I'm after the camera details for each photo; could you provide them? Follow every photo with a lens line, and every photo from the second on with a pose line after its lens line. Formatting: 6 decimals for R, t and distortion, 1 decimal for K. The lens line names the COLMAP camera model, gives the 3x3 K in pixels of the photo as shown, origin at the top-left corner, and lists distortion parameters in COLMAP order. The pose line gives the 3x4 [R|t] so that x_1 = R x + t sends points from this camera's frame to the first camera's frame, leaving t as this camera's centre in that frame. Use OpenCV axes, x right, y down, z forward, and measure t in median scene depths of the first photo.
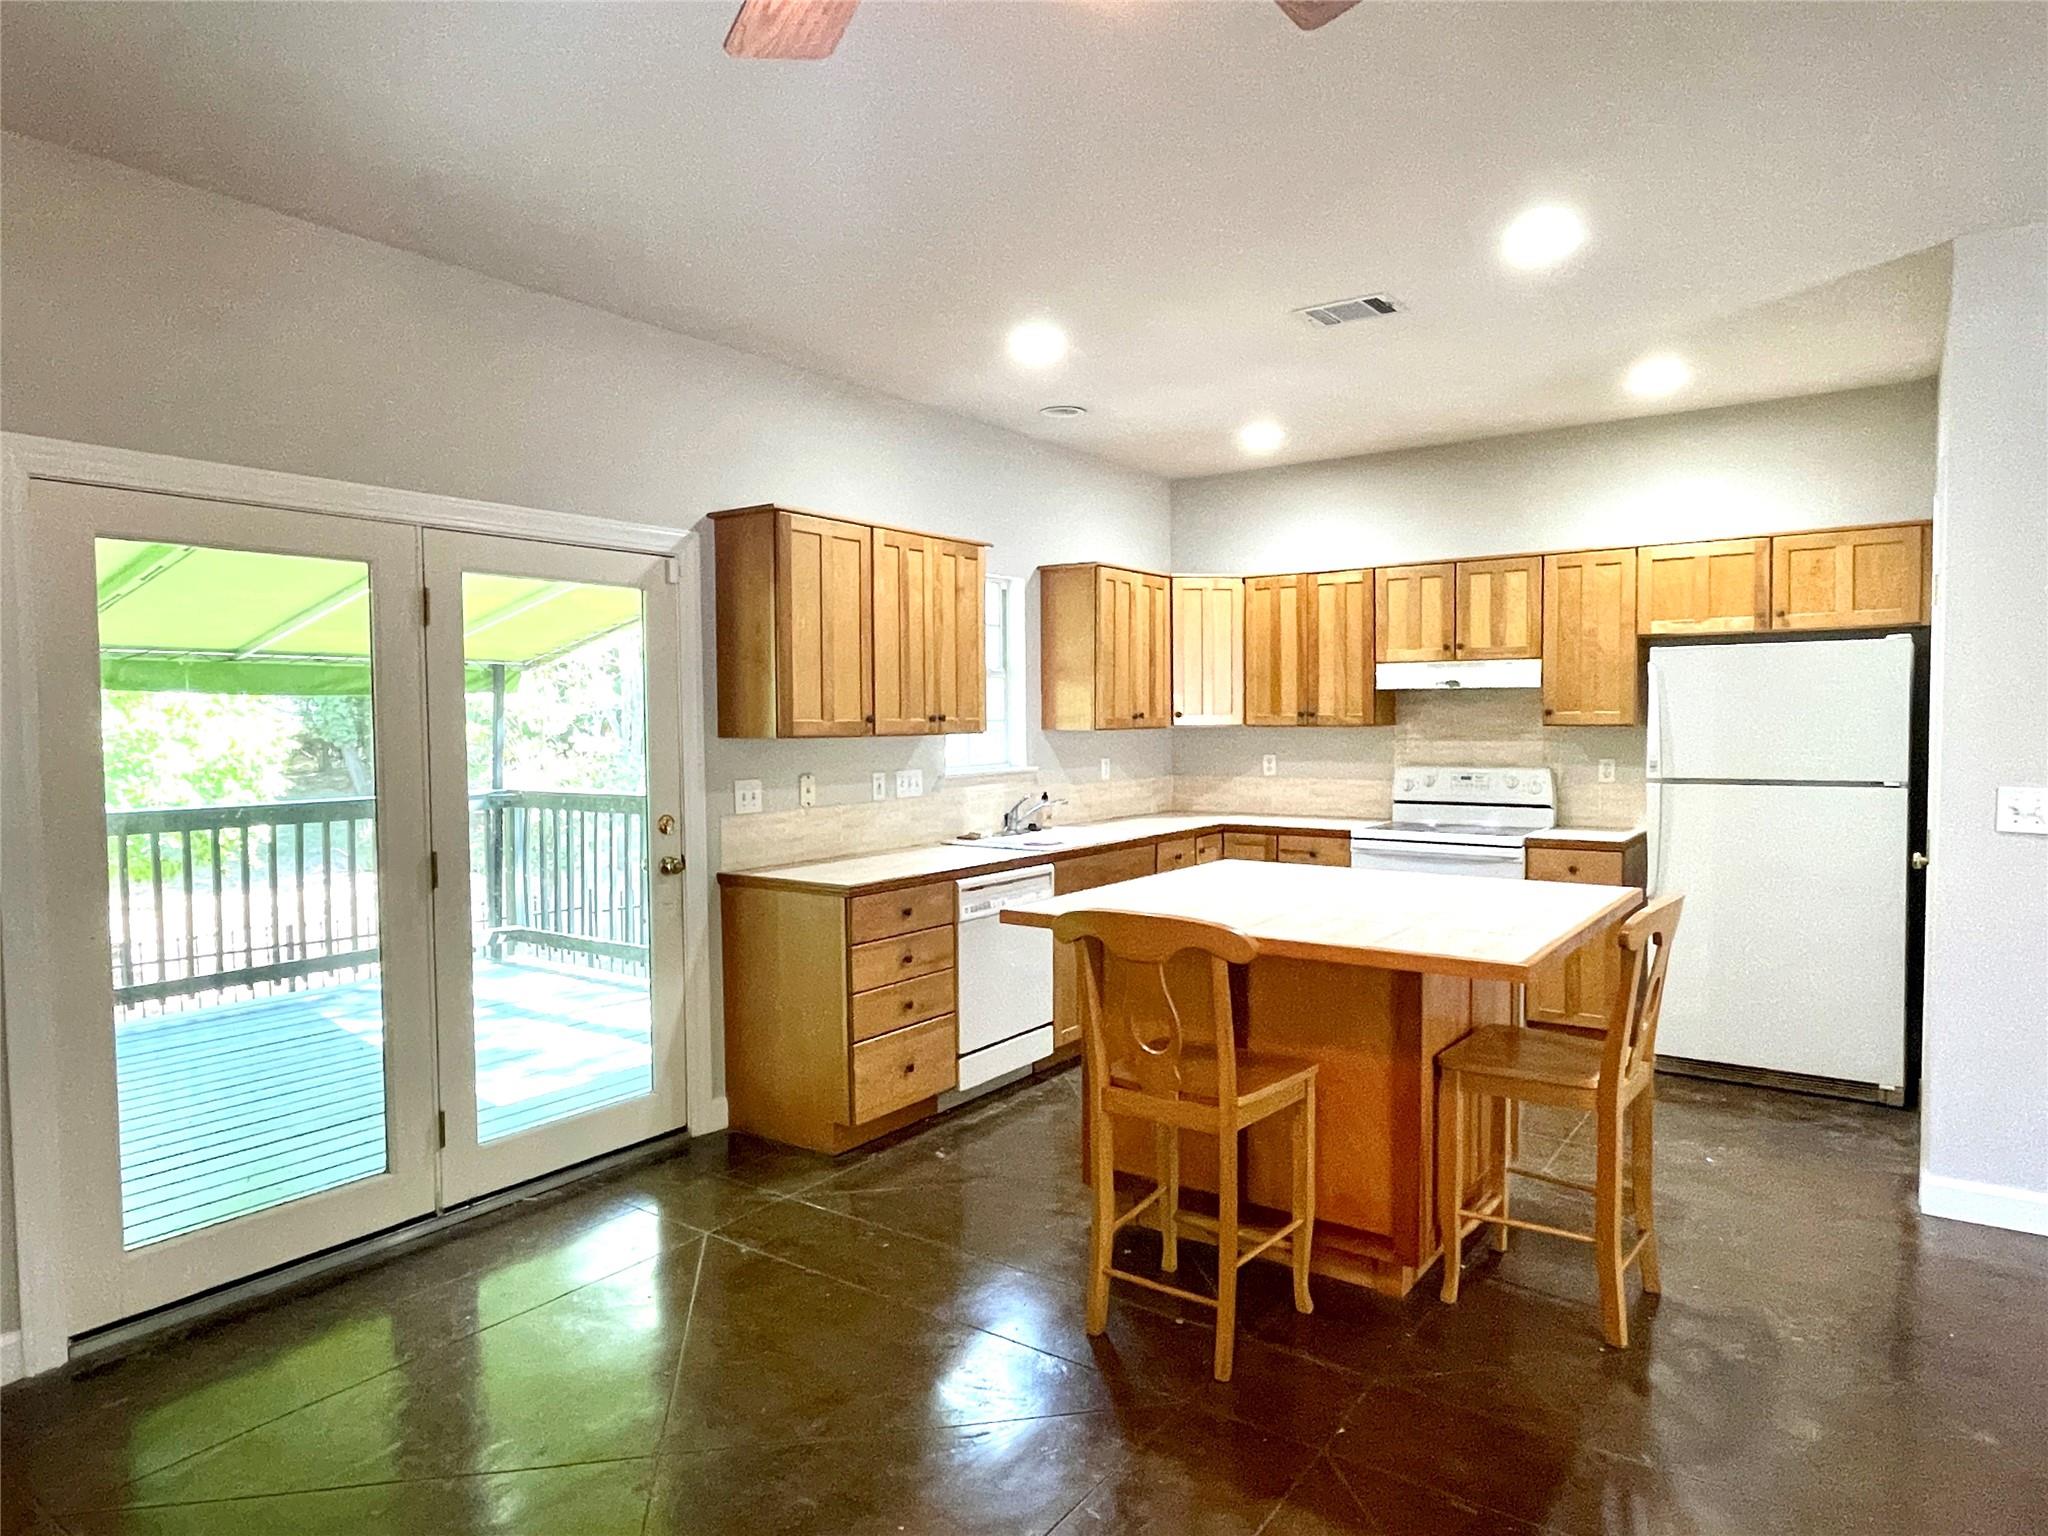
lens RADIAL K [[1257.4, 0, 1024.0], [0, 1257.4, 768.0], [0, 0, 1]] dist [0.005849, -0.000801]
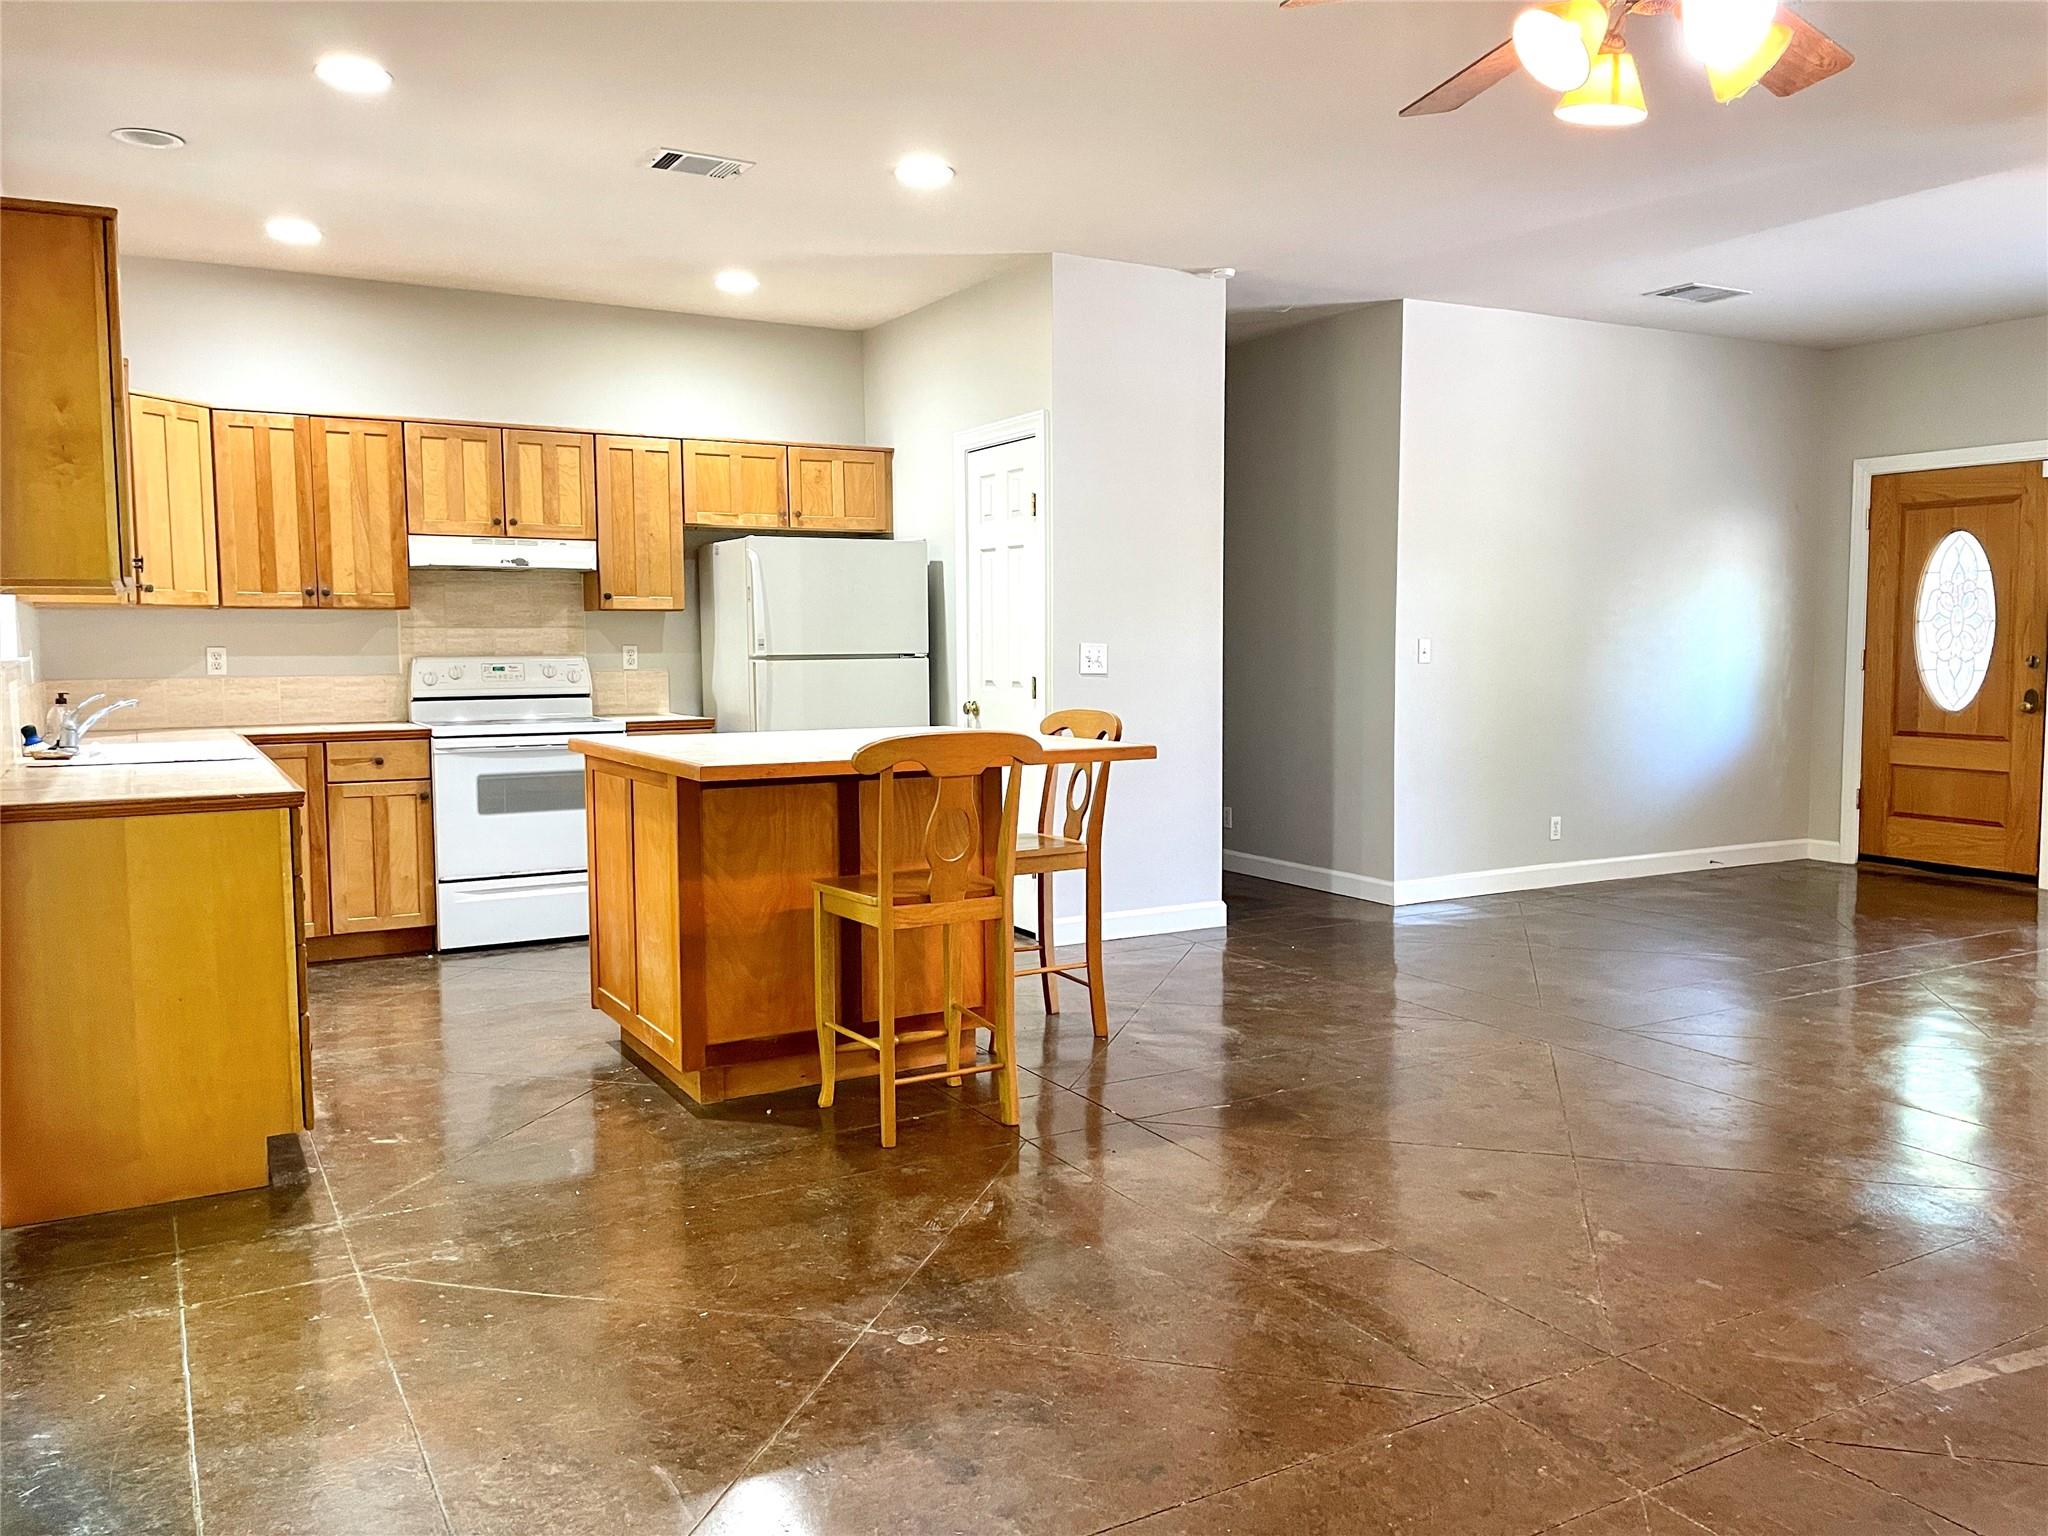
lens RADIAL K [[1545.1, 0, 1037.2], [0, 1545.1, 755.9], [0, 0, 1]] dist [0.105879, -0.136463]
pose [[0.422341, -0.061405, 0.904355, -0.546952], [0.042145, 0.997954, 0.048079, 0.035391], [-0.905457, 0.017808, 0.424065, 0.180806]]
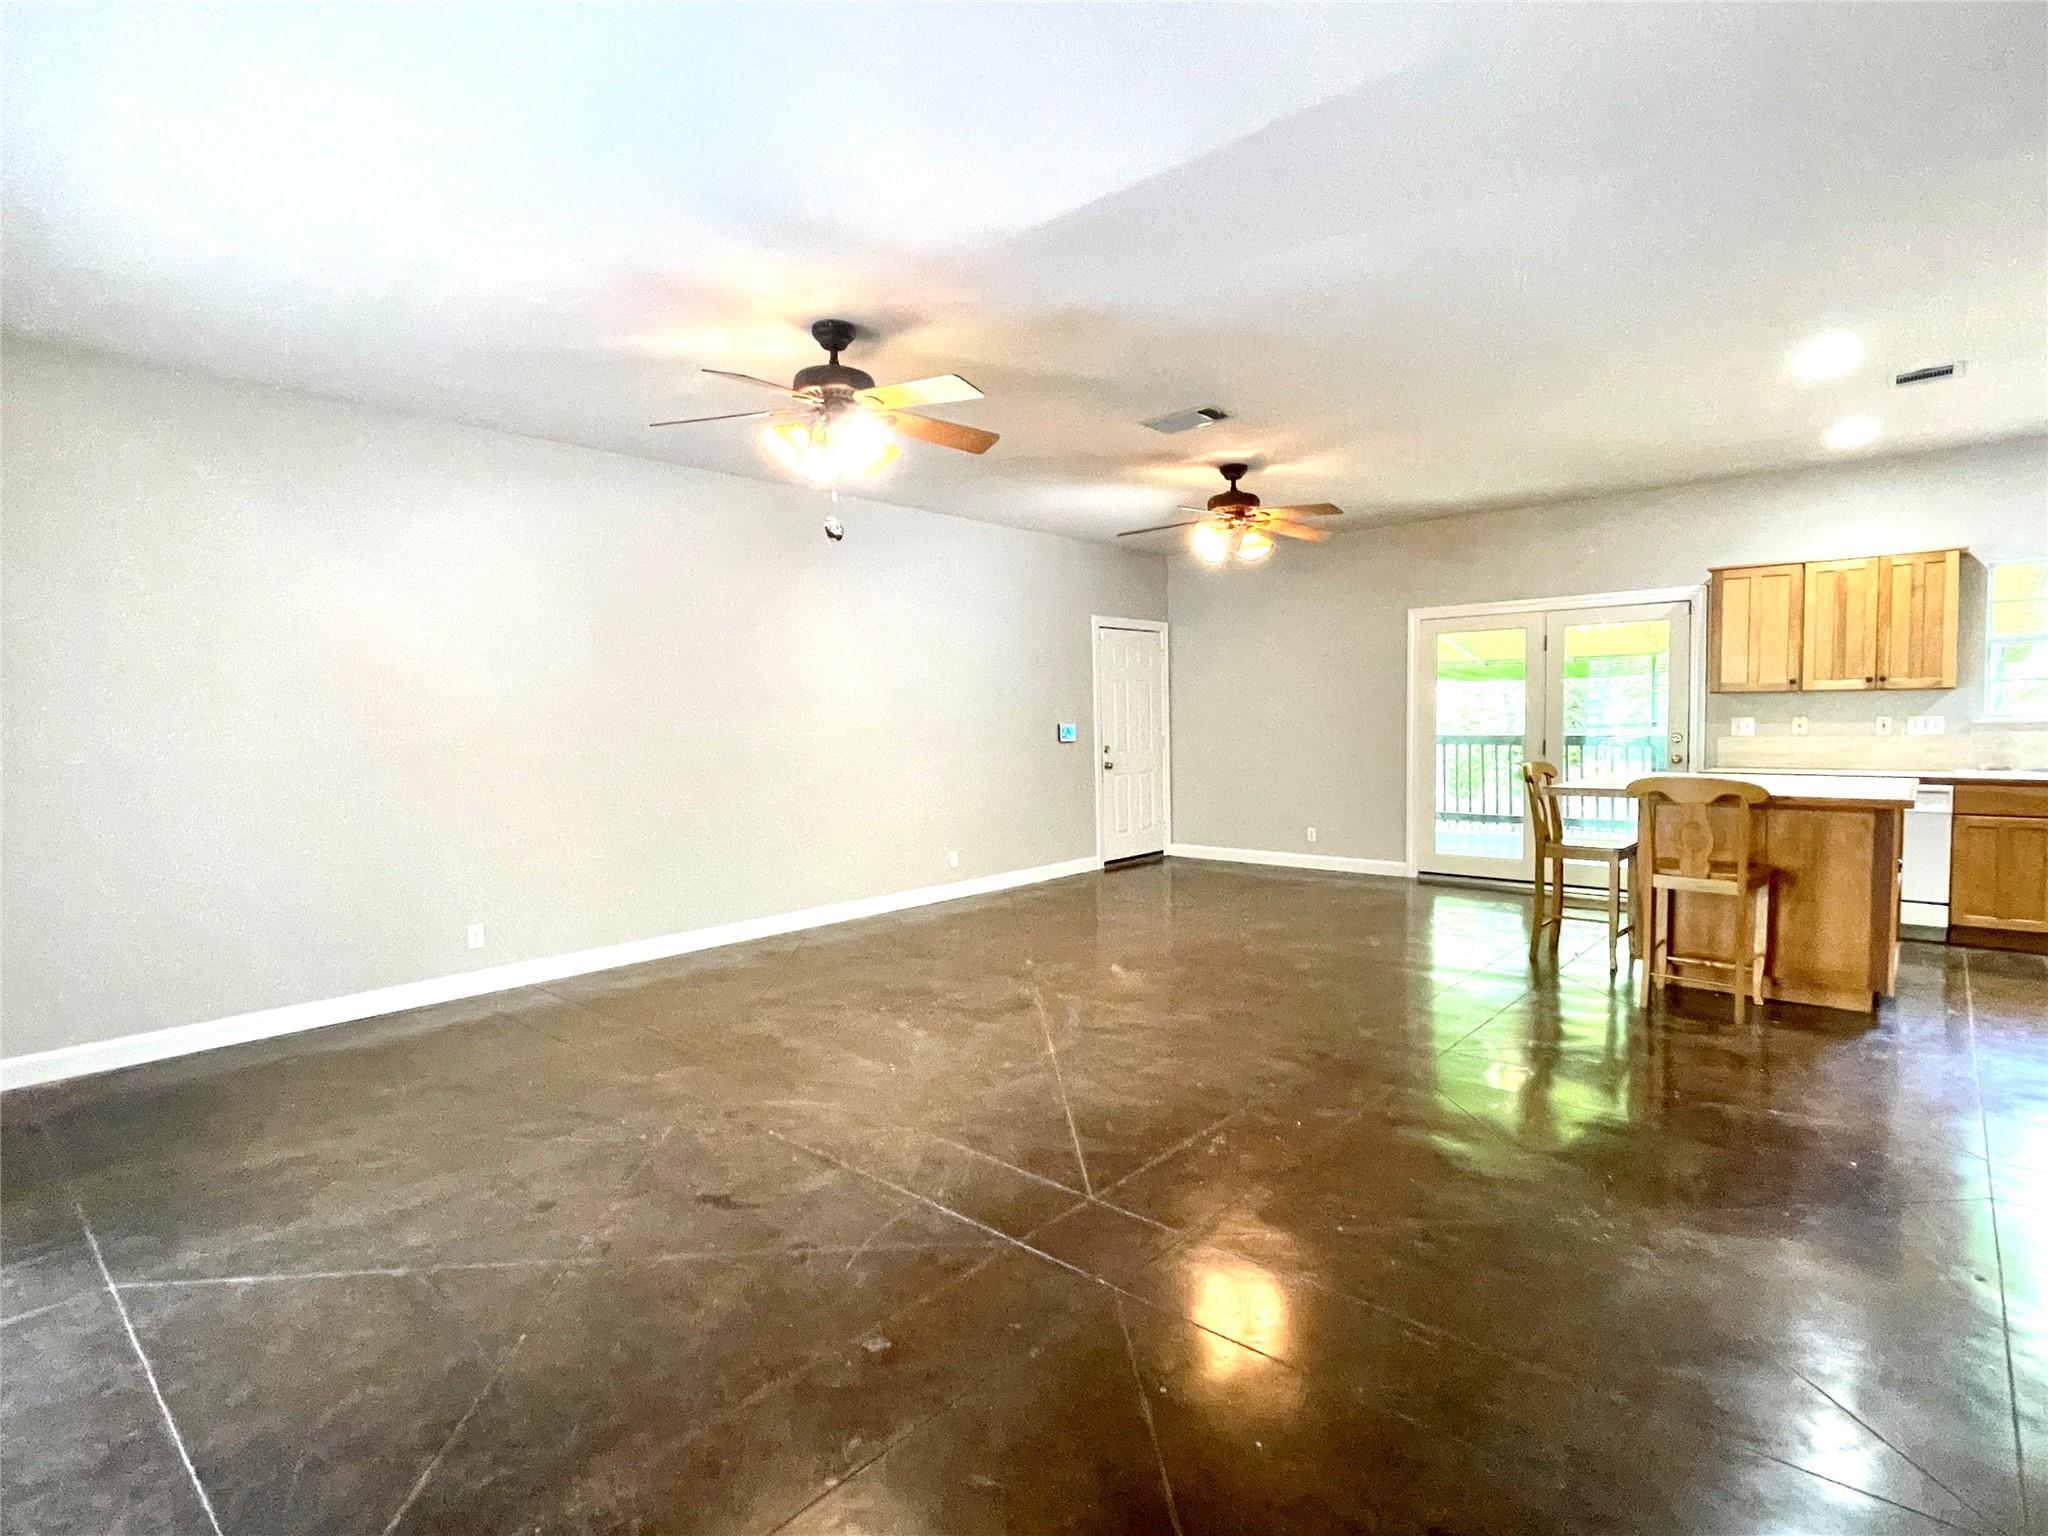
lens RADIAL K [[1025.0, 0, 1023.5], [0, 1025.0, 774.2], [0, 0, 1]] dist [0.002629, 0.000011]
pose [[-0.110173, 0.068834, -0.991526, 1.074811], [-0.024202, 0.997117, 0.071912, 0.007950], [0.993618, 0.031920, -0.108190, 0.118143]]
